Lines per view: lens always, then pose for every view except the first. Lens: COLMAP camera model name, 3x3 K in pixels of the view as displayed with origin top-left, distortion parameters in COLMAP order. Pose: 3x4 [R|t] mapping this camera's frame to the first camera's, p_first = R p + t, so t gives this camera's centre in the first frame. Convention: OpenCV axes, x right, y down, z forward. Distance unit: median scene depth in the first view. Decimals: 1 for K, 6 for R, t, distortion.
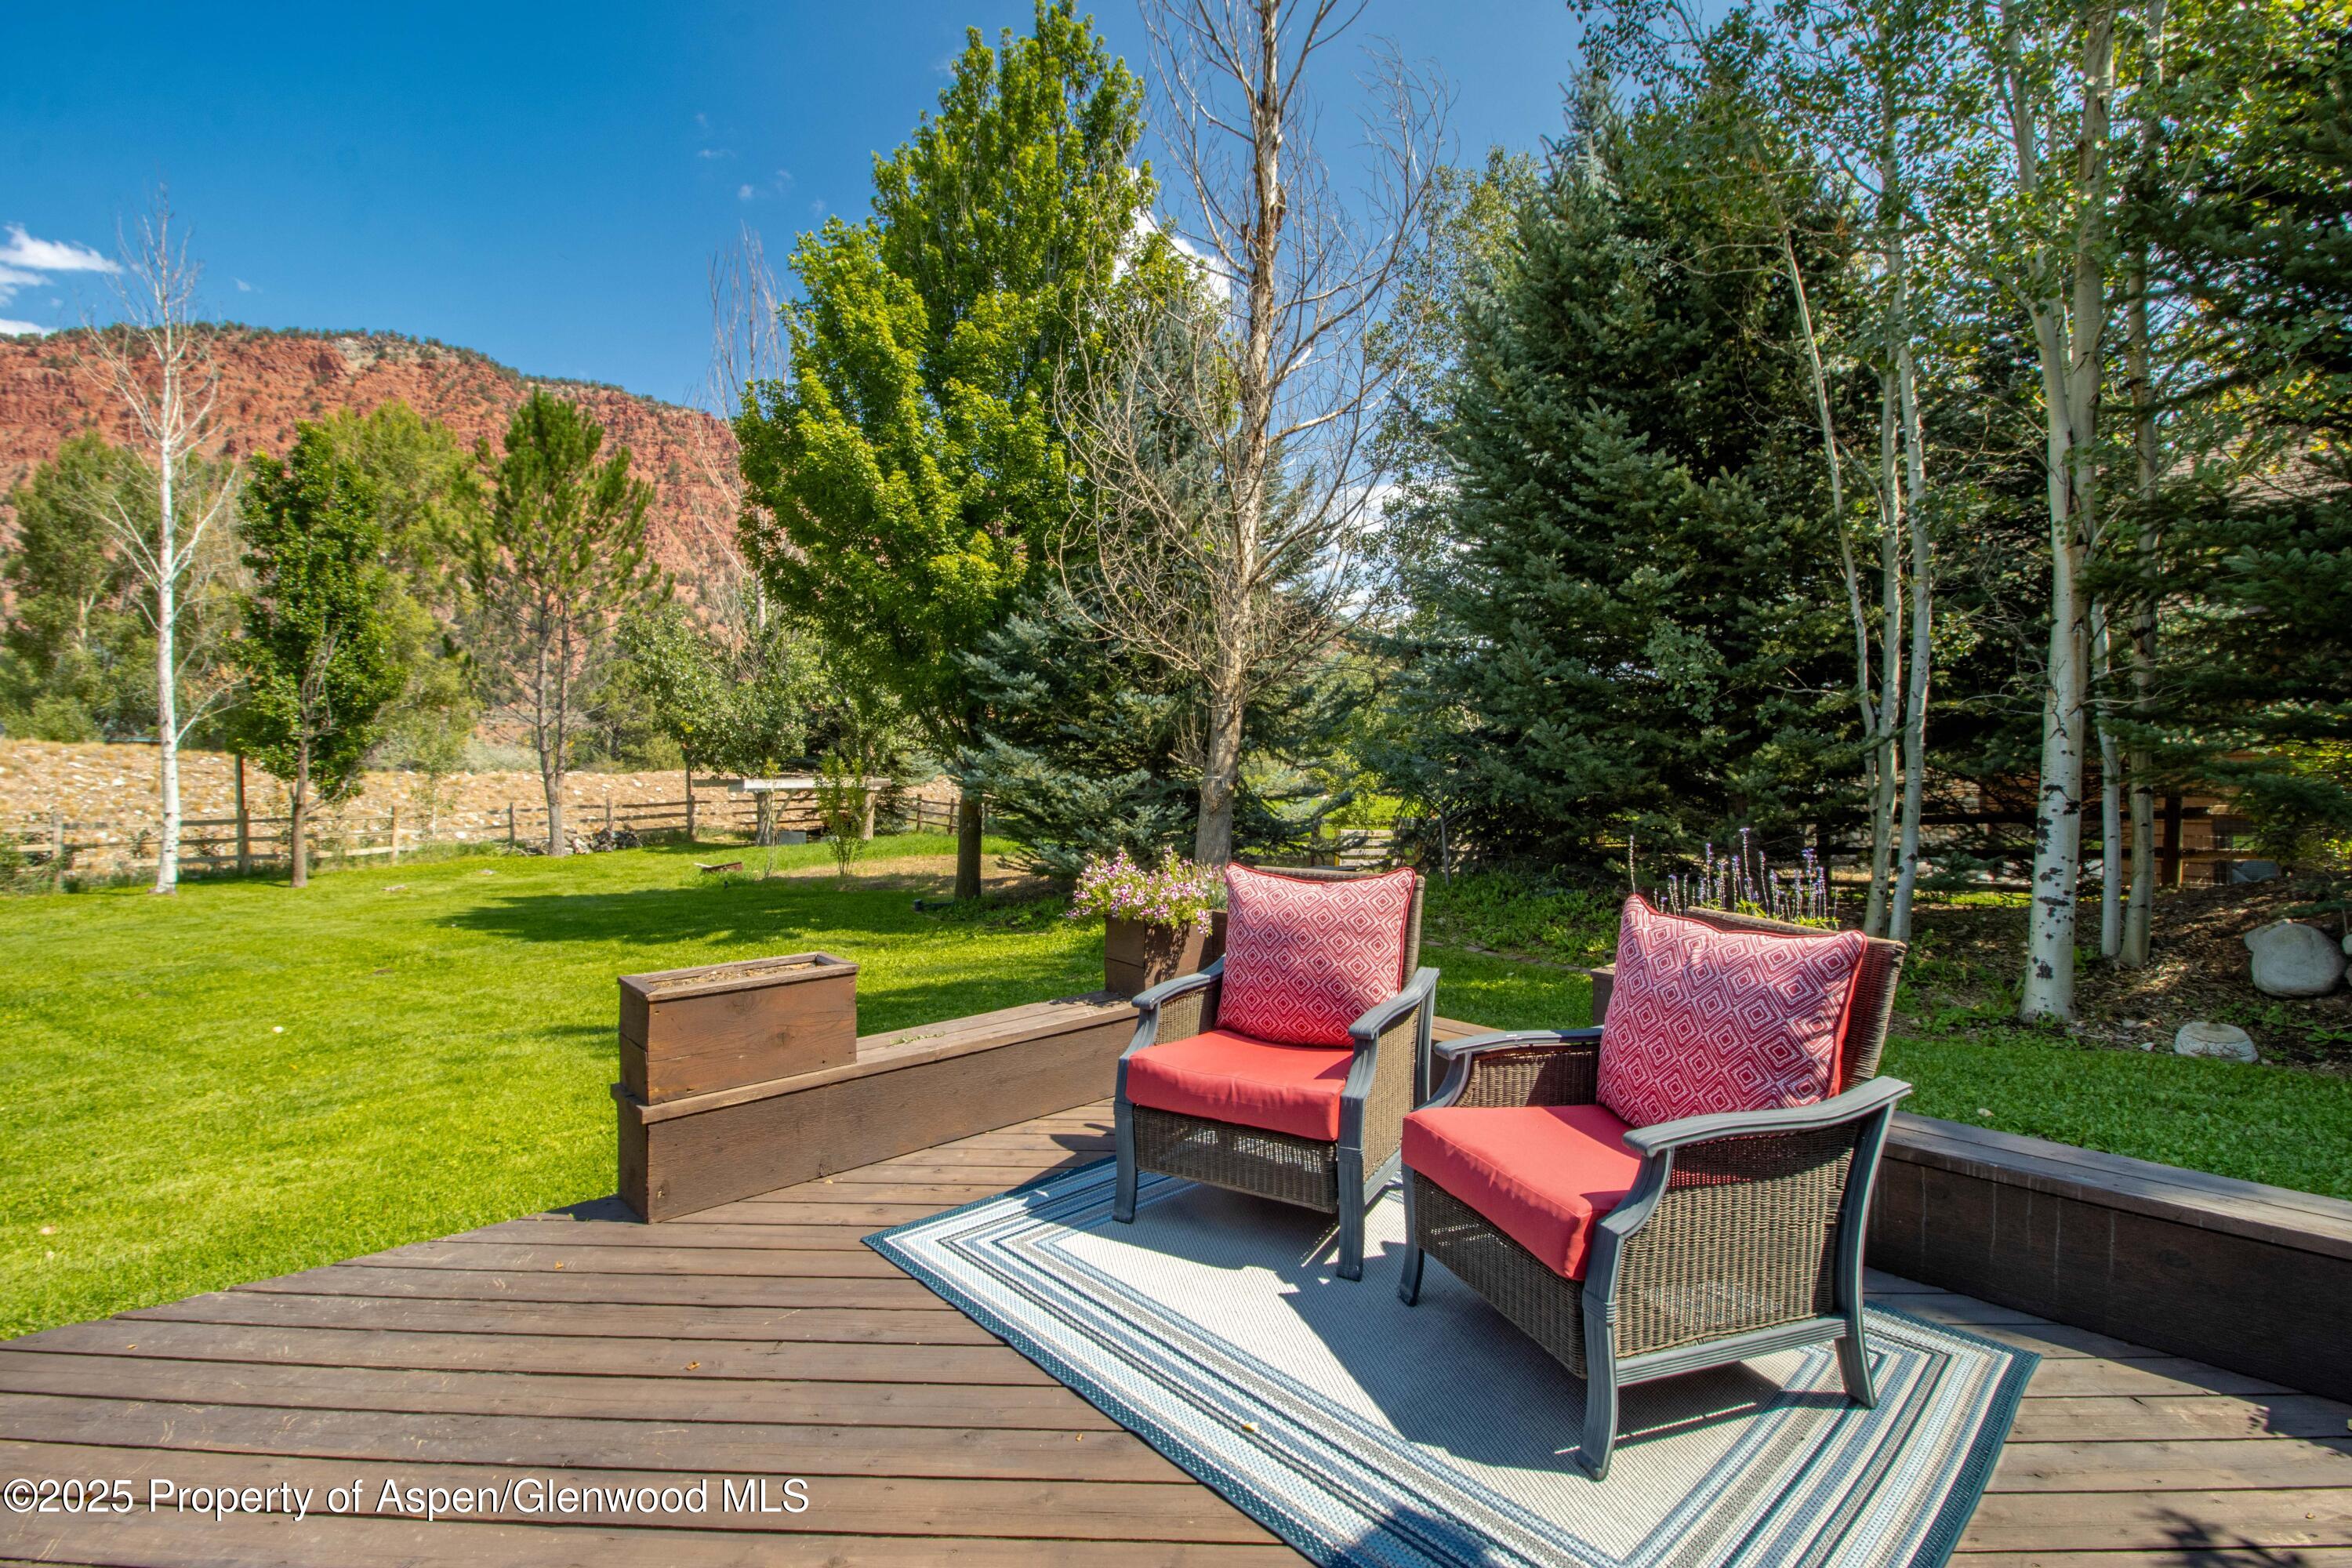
lens RADIAL K [[1060.8, 0, 1173.8], [0, 1060.8, 746.4], [0, 0, 1]] dist [-0.010293, -0.000258]
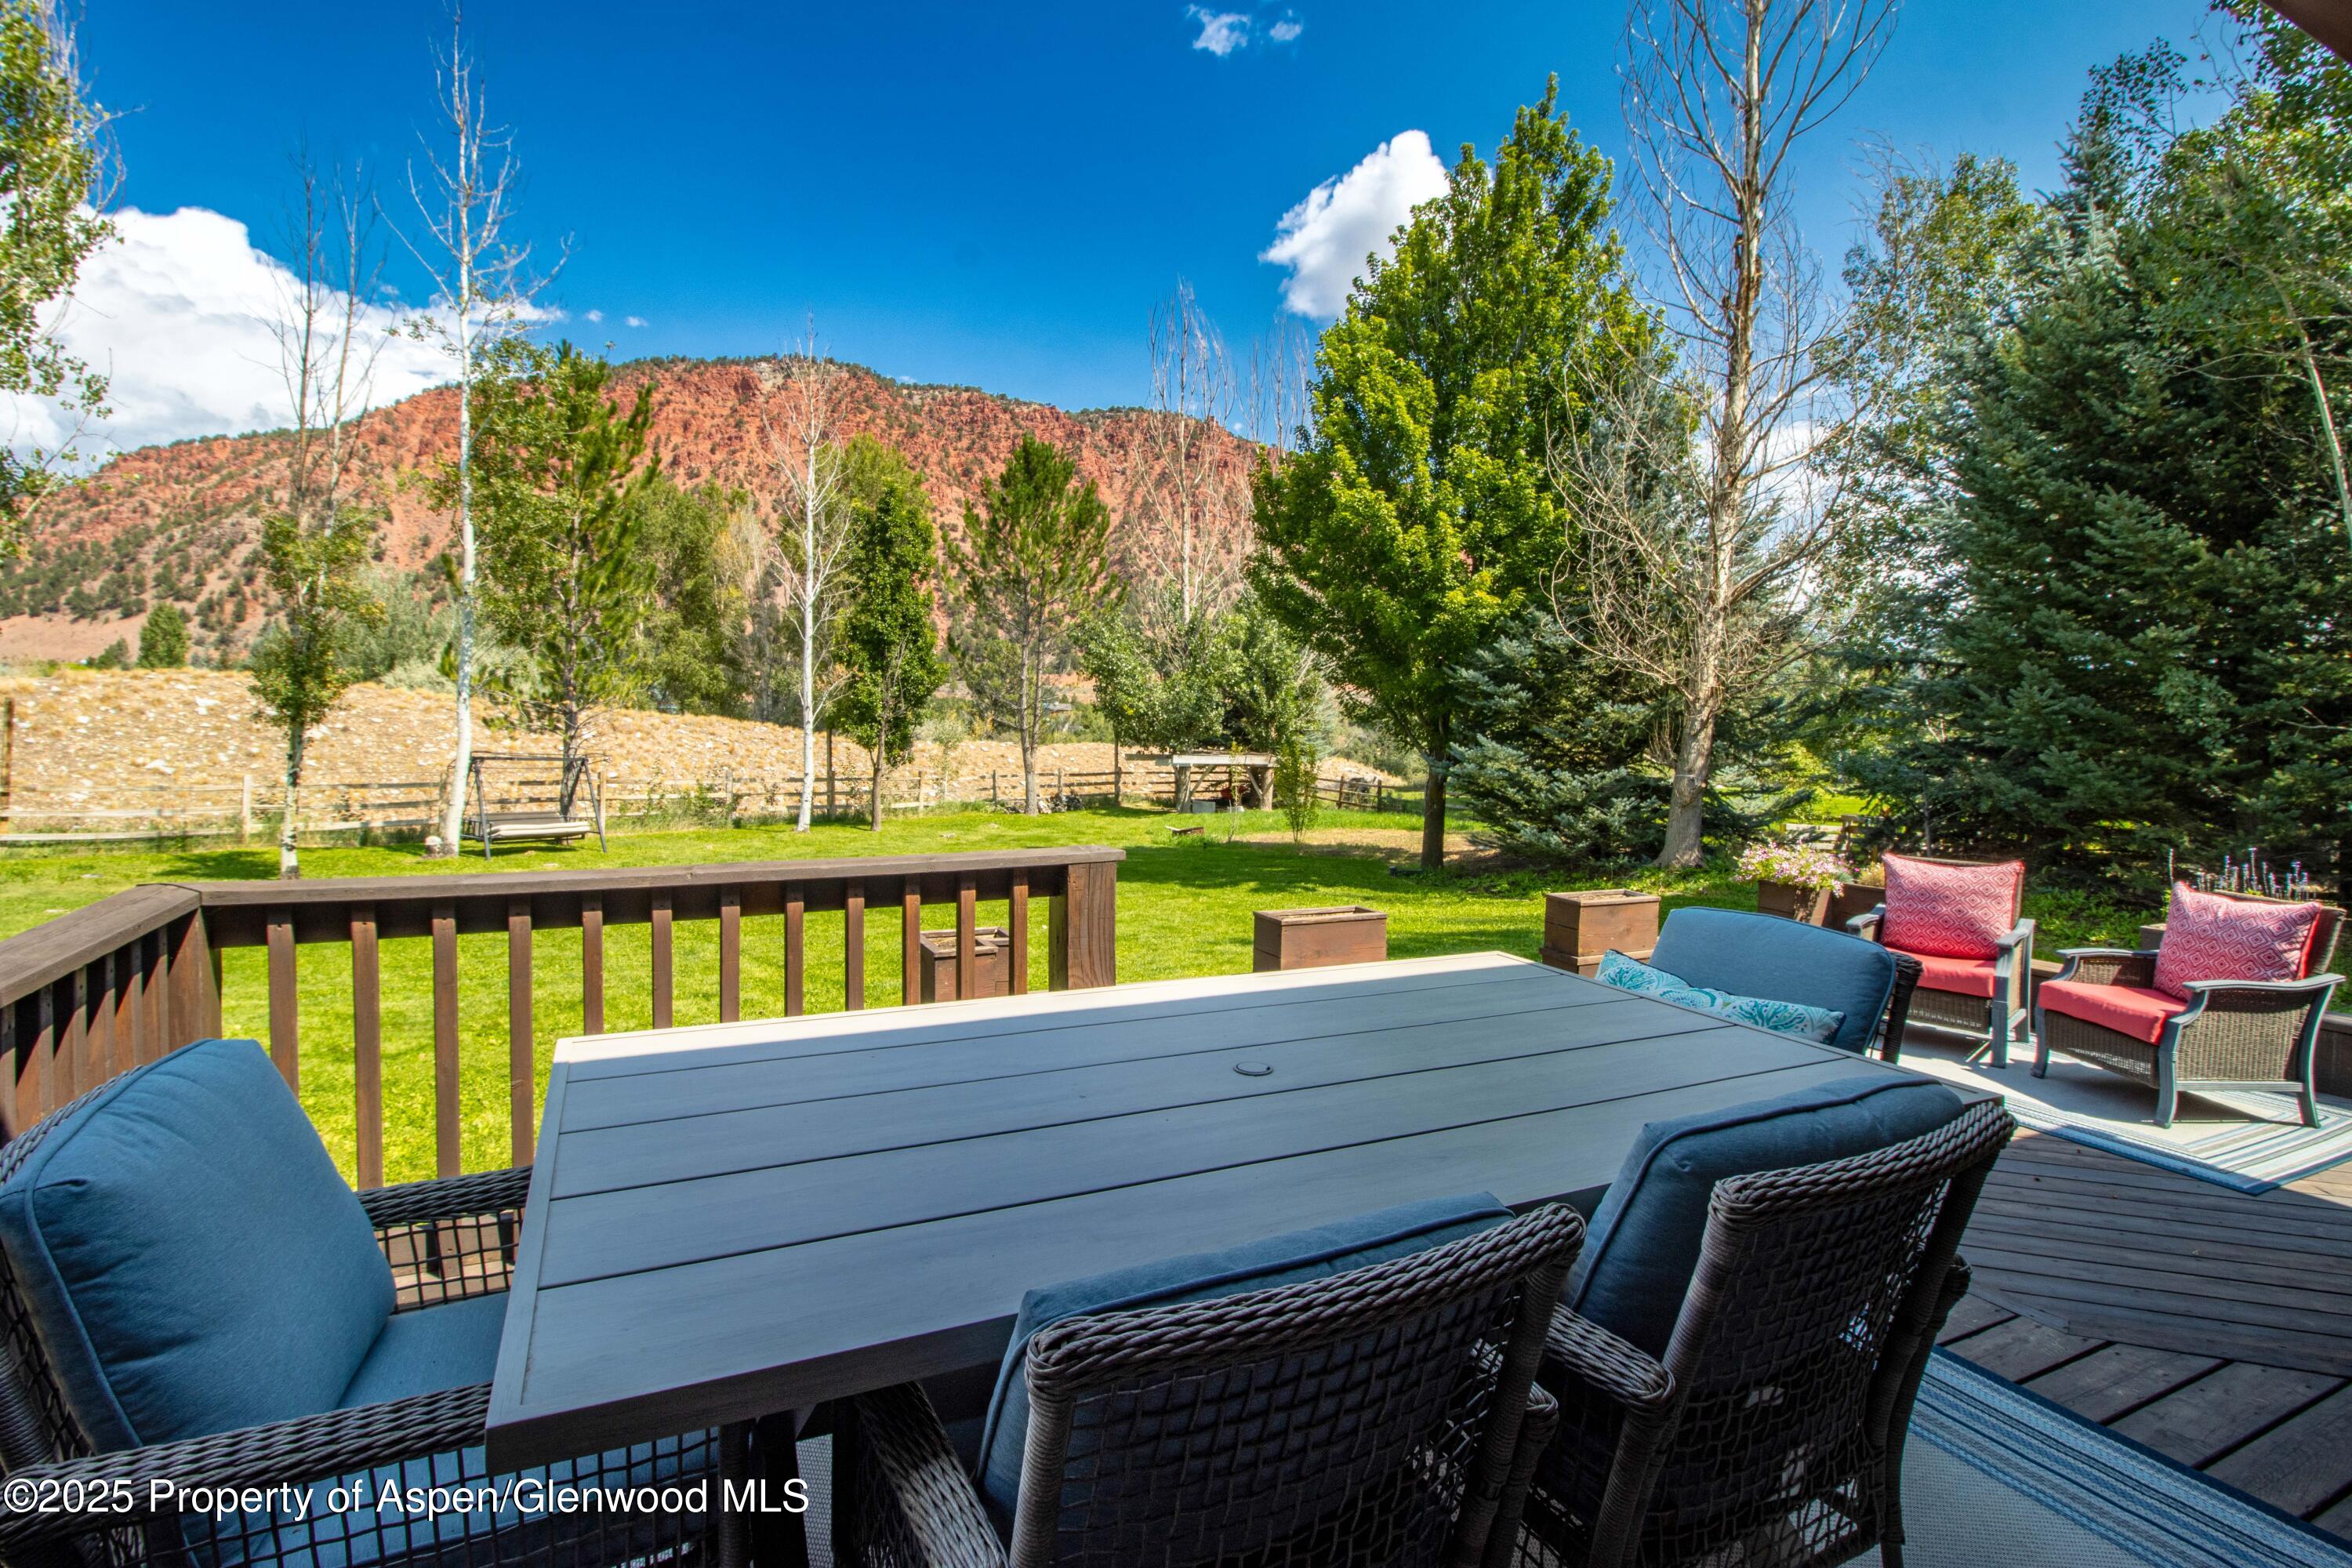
lens RADIAL K [[1091.0, 0, 1125.9], [0, 1091.0, 726.1], [0, 0, 1]] dist [0.000040, -0.009974]
pose [[0.950520, 0.017199, -0.310186, -0.157267], [-0.014183, 0.999828, 0.011974, -0.027570], [0.310338, -0.006983, 0.950601, -0.293144]]
